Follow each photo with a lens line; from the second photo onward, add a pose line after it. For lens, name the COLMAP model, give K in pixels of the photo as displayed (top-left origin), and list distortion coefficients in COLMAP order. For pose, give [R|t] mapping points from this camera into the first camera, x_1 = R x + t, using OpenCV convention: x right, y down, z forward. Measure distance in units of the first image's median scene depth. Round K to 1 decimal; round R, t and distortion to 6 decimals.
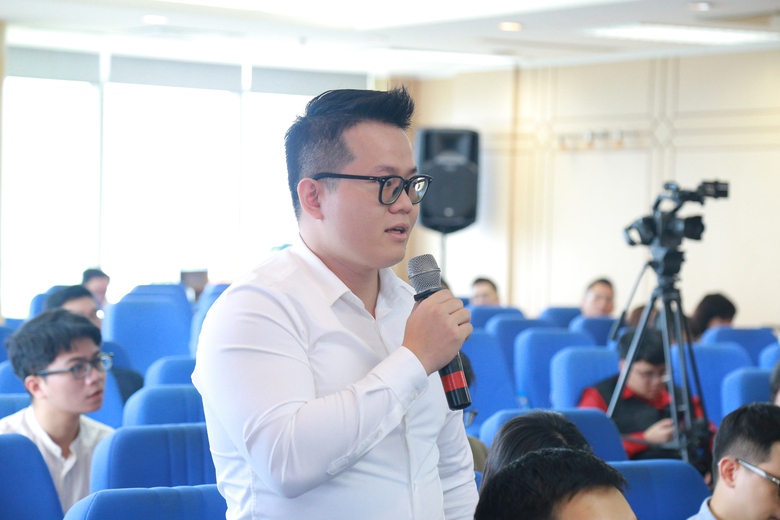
lens RADIAL K [[2296.4, 0, 390.0], [0, 2296.4, 260.0], [0, 0, 1]] dist [0.655054, 0.096019]
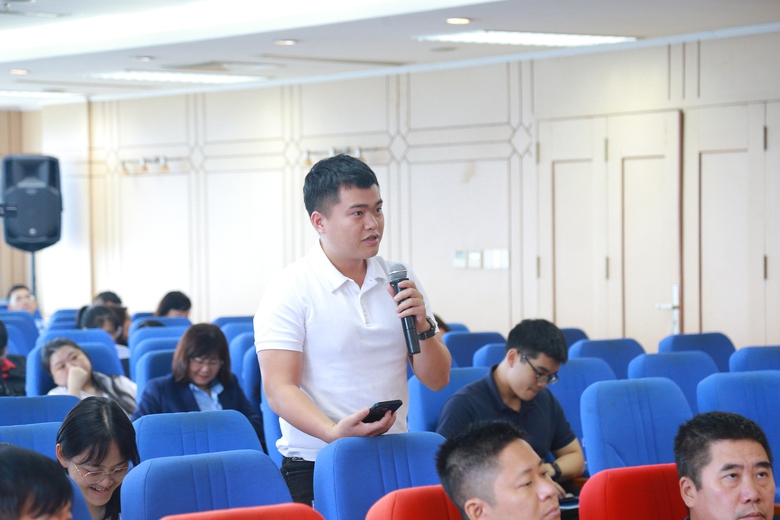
lens RADIAL K [[2383.5, 0, 390.0], [0, 2383.5, 260.0], [0, 0, 1]] dist [0.854728, 1.496996]
pose [[0.997594, -0.033406, 0.060751, 0.138011], [0.033861, 0.999406, -0.006470, 0.006890], [-0.060498, 0.008511, 0.998132, -0.198183]]
